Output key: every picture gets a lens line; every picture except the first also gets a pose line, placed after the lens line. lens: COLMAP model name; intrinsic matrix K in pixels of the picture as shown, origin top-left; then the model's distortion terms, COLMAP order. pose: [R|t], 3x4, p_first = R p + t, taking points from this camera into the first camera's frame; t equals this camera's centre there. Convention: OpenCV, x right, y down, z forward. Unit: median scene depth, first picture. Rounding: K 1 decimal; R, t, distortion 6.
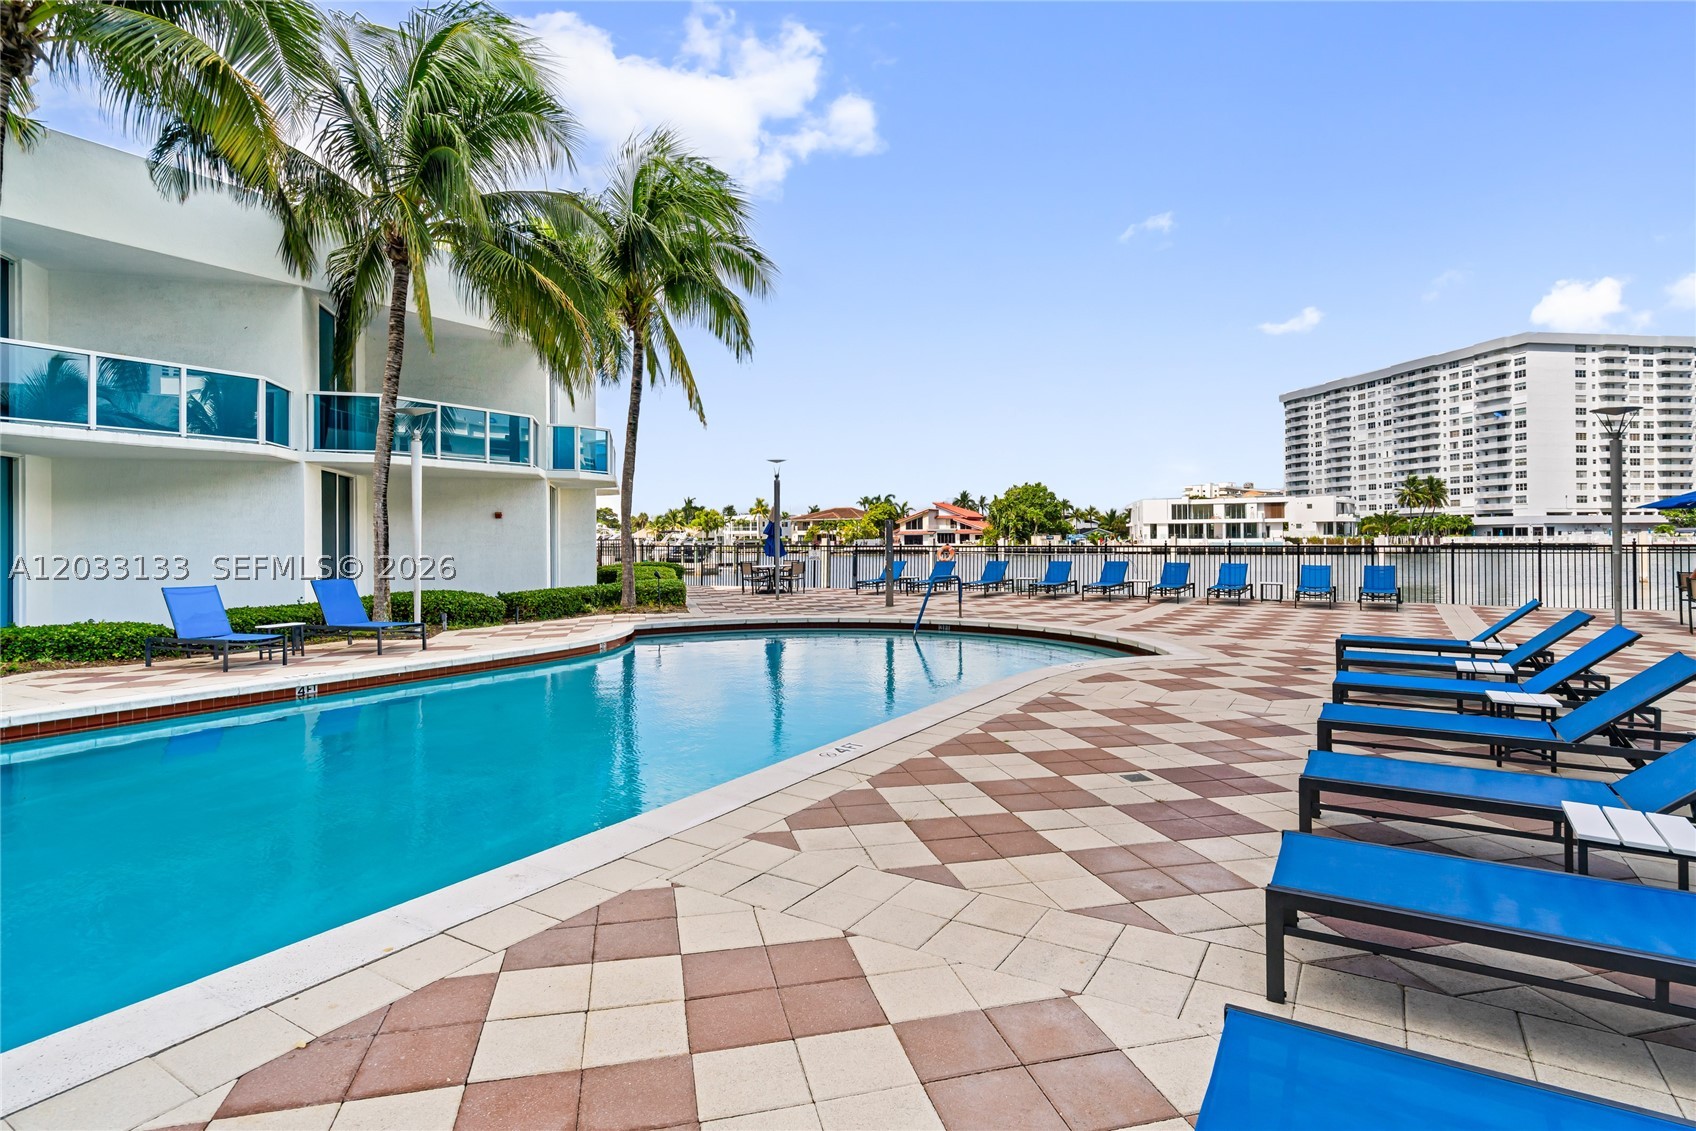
lens RADIAL K [[834.0, 0, 846.2], [0, 834.0, 581.3], [0, 0, 1]] dist [0.002434, -0.000082]
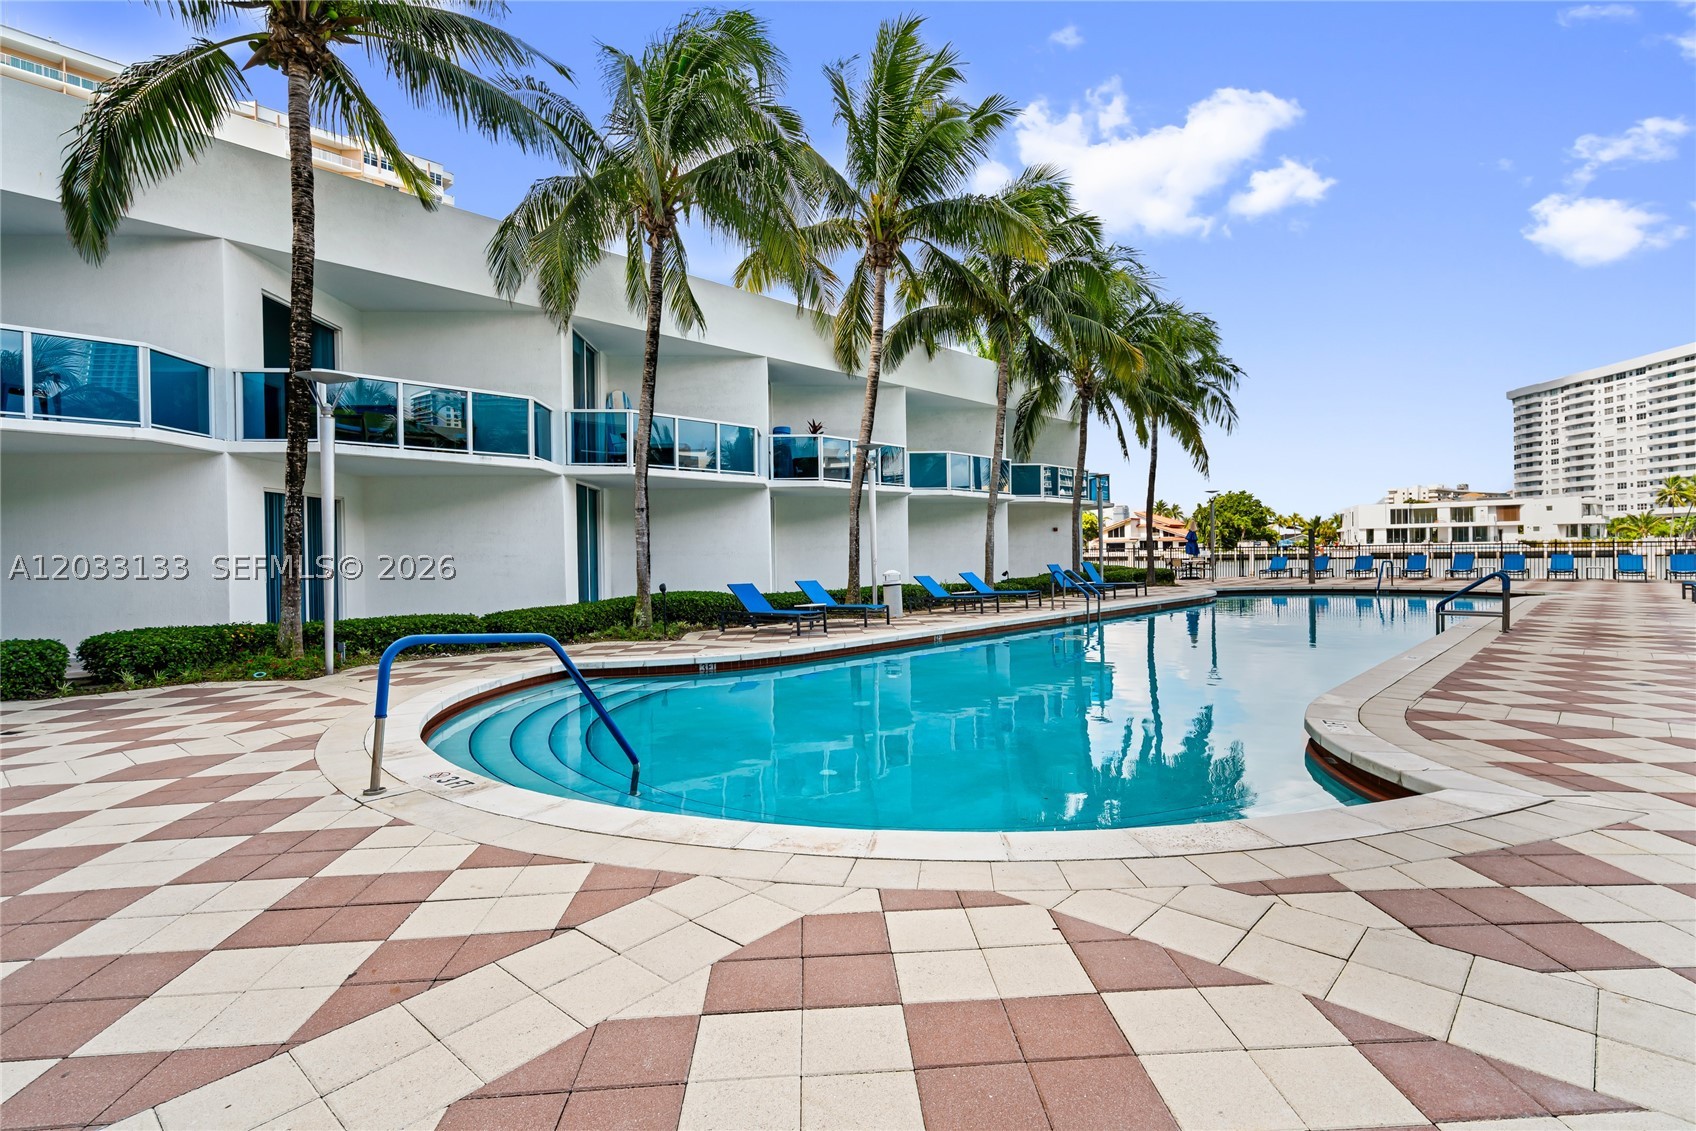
lens RADIAL K [[834.0, 0, 846.2], [0, 834.0, 581.3], [0, 0, 1]] dist [0.002434, -0.000082]
pose [[0.995223, -0.007398, -0.097348, -0.142701], [0.004621, 0.999577, -0.028718, 0.016489], [0.097519, 0.028131, 0.994836, -0.007529]]
